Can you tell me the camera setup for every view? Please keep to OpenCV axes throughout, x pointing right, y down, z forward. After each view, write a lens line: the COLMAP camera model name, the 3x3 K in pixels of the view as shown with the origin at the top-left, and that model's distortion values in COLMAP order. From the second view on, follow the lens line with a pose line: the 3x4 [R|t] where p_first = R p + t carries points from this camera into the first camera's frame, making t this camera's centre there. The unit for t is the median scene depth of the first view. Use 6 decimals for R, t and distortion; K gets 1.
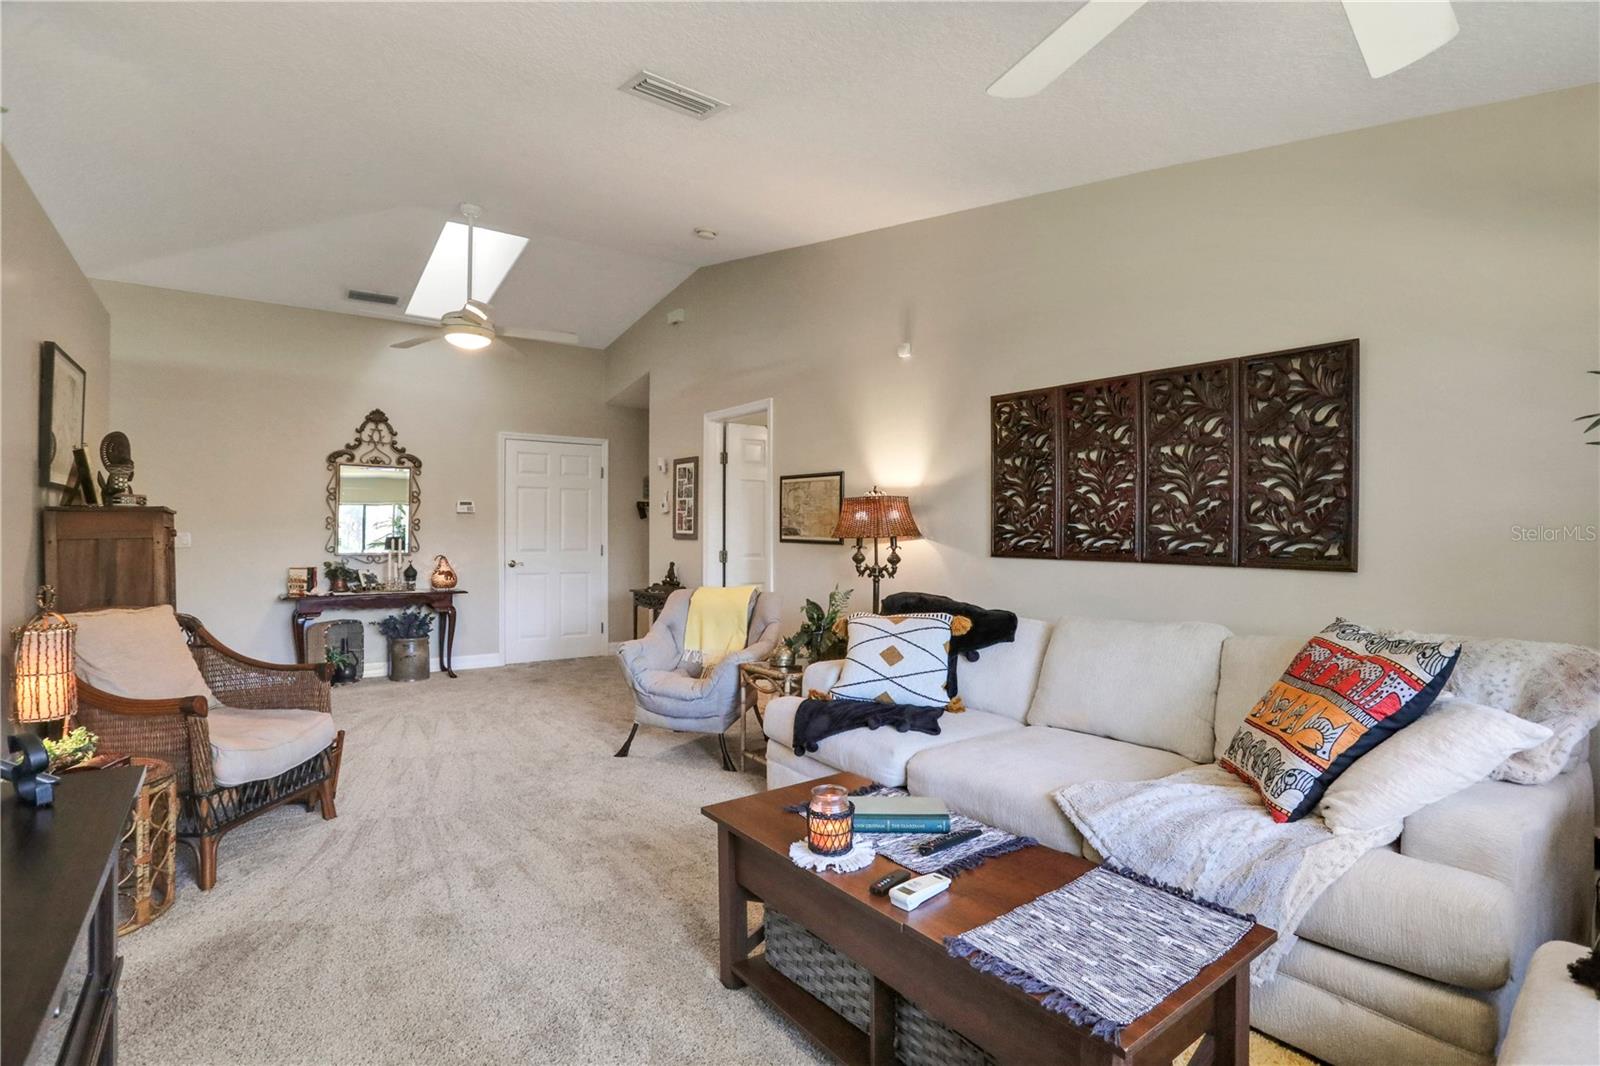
lens RADIAL K [[775.1, 0, 795.3], [0, 775.1, 533.9], [0, 0, 1]] dist [-0.080578, 0.033530]
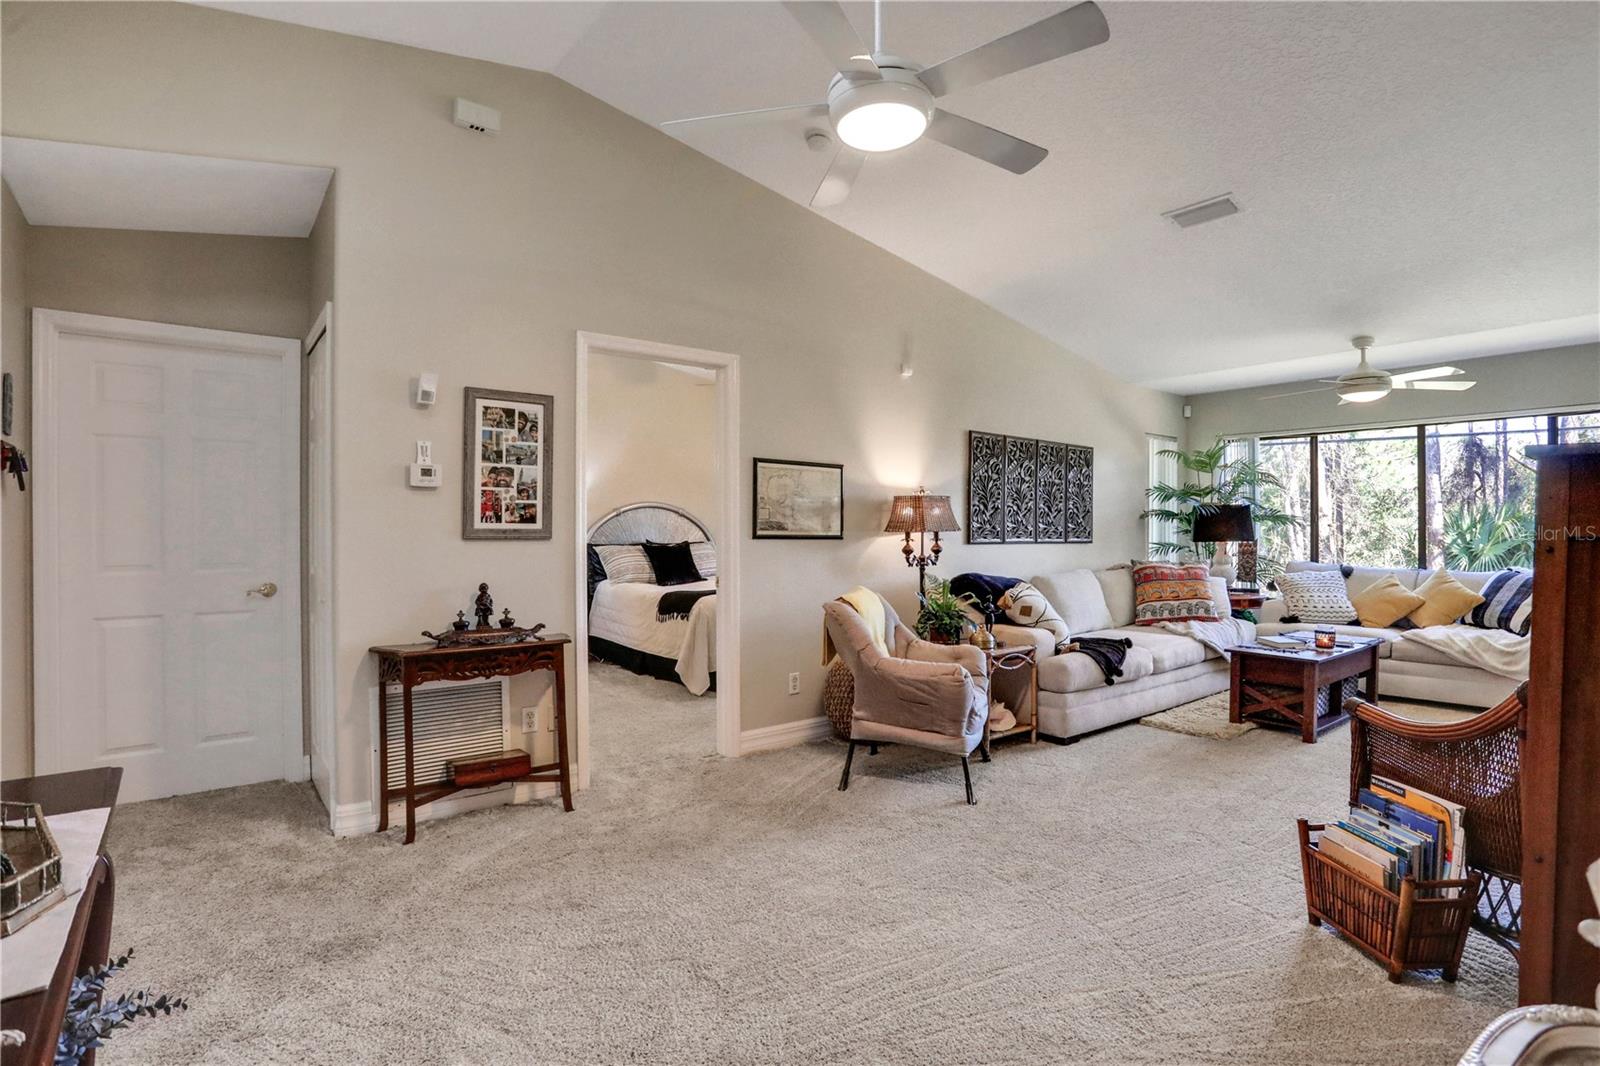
lens RADIAL K [[775.1, 0, 795.3], [0, 775.1, 533.9], [0, 0, 1]] dist [-0.080578, 0.033530]
pose [[-0.017967, -0.008631, 0.999801, -1.016396], [0.002864, 0.999958, 0.008684, -0.001733], [-0.999834, 0.003020, -0.017942, 1.189457]]
